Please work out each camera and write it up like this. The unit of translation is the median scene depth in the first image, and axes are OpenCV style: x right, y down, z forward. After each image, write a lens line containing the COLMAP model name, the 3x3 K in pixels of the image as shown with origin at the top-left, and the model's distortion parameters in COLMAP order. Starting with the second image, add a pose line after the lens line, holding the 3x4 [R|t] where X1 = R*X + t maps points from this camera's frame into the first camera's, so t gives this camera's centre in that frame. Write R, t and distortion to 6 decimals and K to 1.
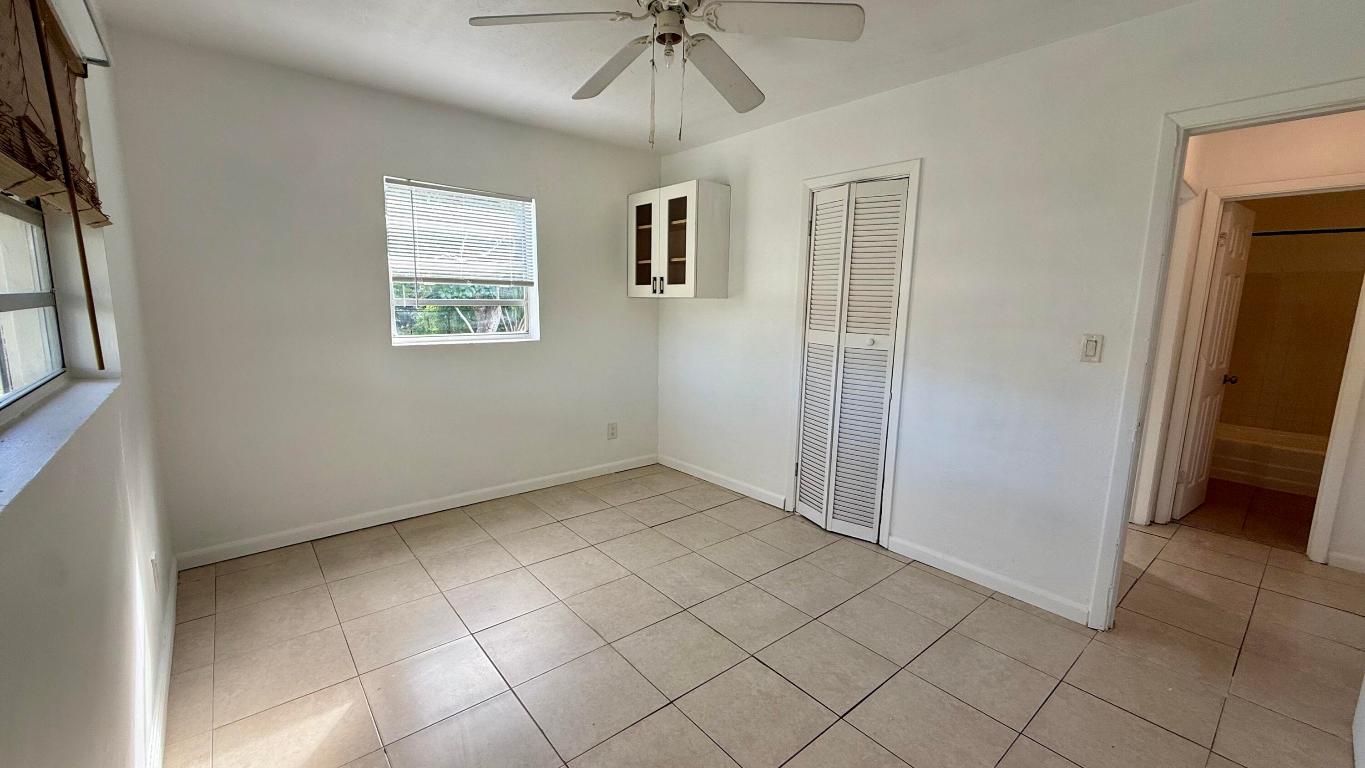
lens RADIAL K [[547.0, 0, 680.1], [0, 547.0, 384.8], [0, 0, 1]] dist [-0.024537, 0.001098]
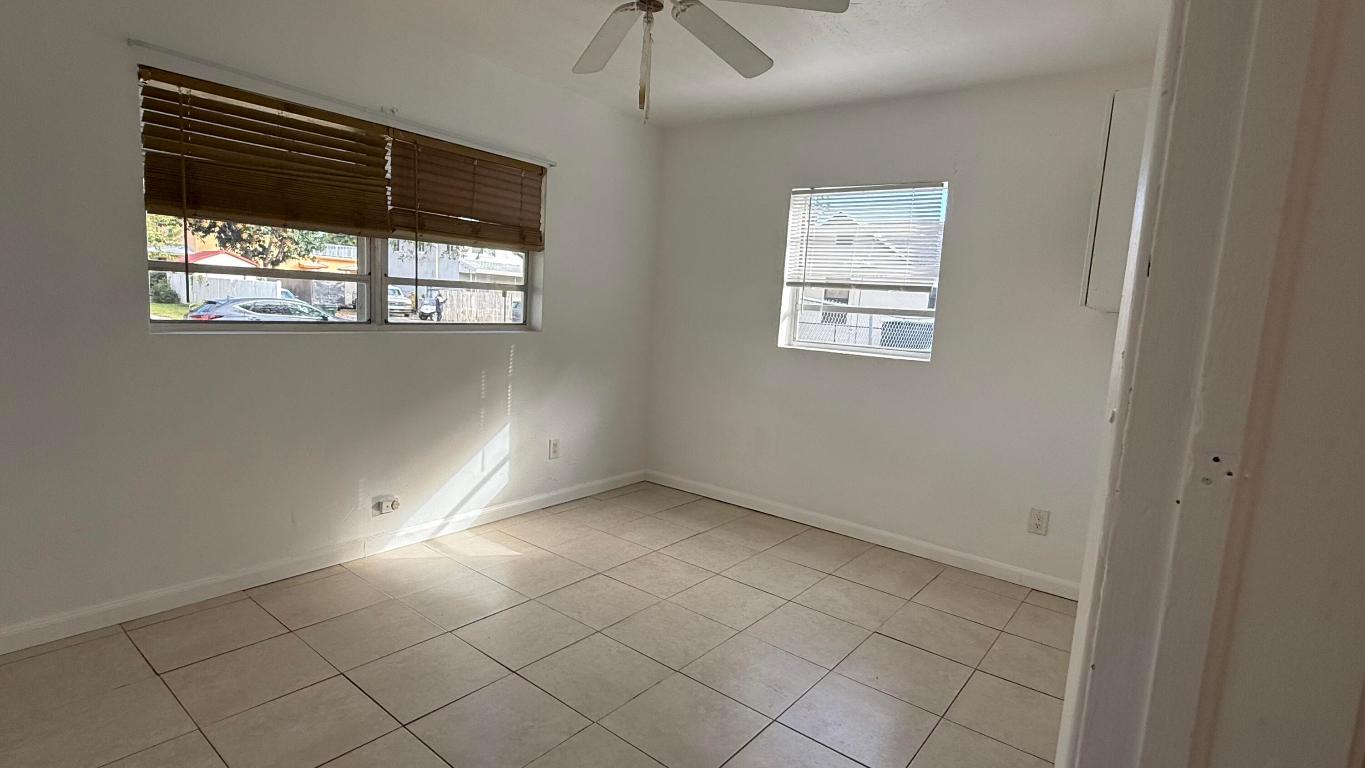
lens RADIAL K [[670.0, 0, 678.9], [0, 670.0, 382.8], [0, 0, 1]] dist [-0.004115, -0.000115]
pose [[0.189035, 0.113297, -0.975412, 0.702441], [-0.204066, 0.976169, 0.073837, -0.058167], [0.960532, 0.185091, 0.207650, 0.541810]]
